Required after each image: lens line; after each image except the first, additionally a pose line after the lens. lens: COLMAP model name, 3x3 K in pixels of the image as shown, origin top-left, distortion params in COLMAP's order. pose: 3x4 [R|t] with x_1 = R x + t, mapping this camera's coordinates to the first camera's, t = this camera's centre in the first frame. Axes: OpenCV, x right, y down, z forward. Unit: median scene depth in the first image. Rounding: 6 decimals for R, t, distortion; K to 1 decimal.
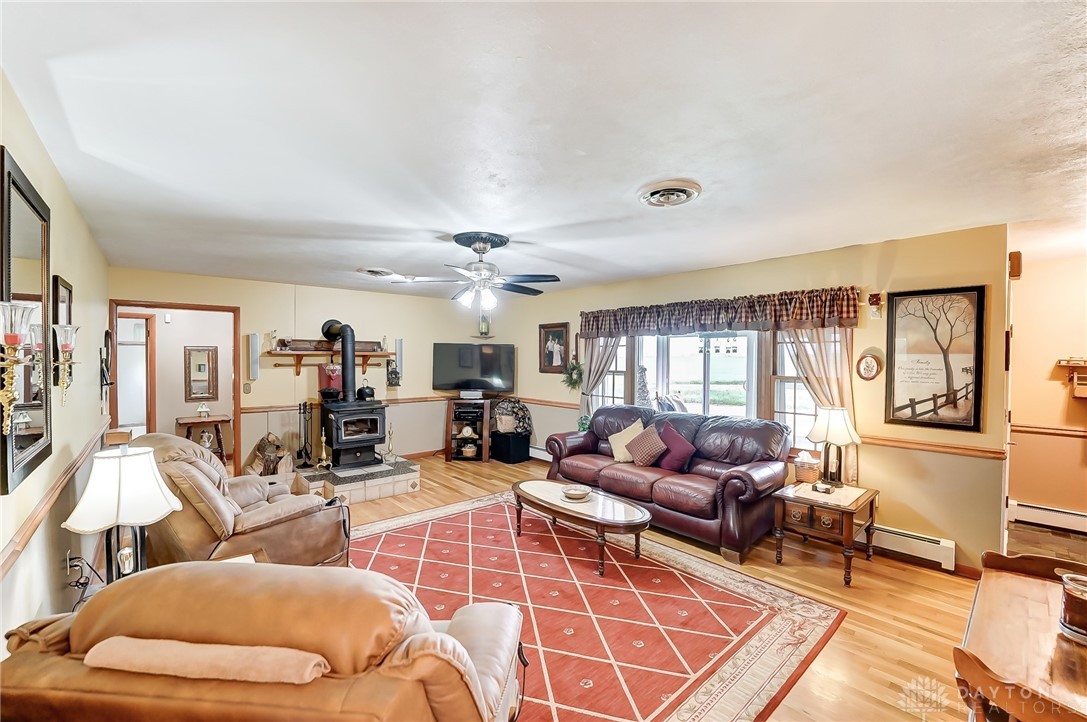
lens RADIAL K [[445.8, 0, 544.8], [0, 445.8, 365.7], [0, 0, 1]] dist [-0.024122, 0.000204]
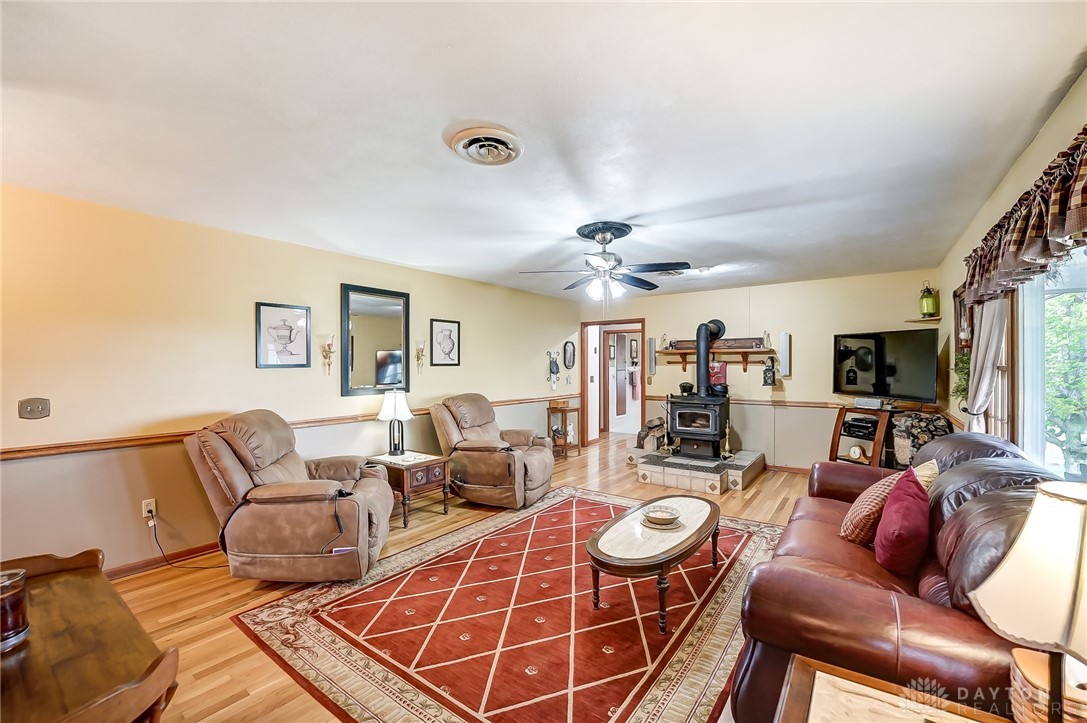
lens RADIAL K [[445.8, 0, 544.8], [0, 445.8, 366.2], [0, 0, 1]] dist [-0.024122, 0.000204]
pose [[0.213709, -0.003218, -0.976892, 0.810018], [-0.013358, 0.999891, -0.006215, 0.033317], [0.976806, 0.014377, 0.213643, 0.653589]]
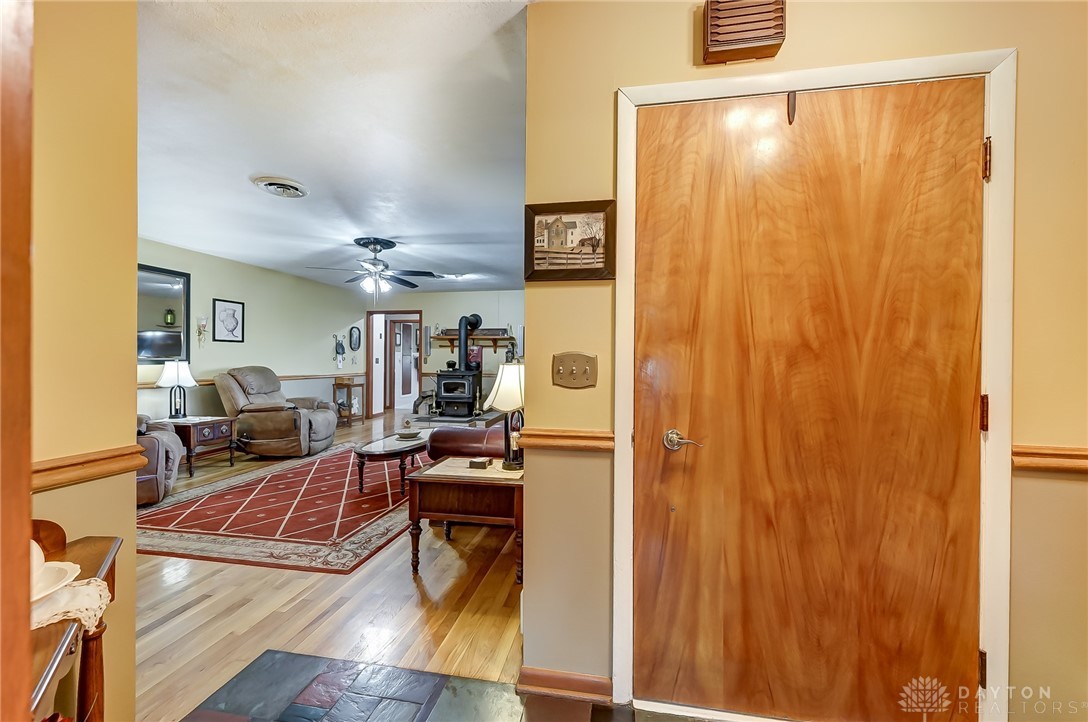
lens RADIAL K [[433.4, 0, 546.1], [0, 433.4, 359.2], [0, 0, 1]] dist [-0.000298, -0.000038]
pose [[0.617631, -0.003406, -0.786461, 1.264145], [-0.015211, 0.999752, -0.016275, 0.099314], [0.786321, 0.022015, 0.617426, 0.582040]]
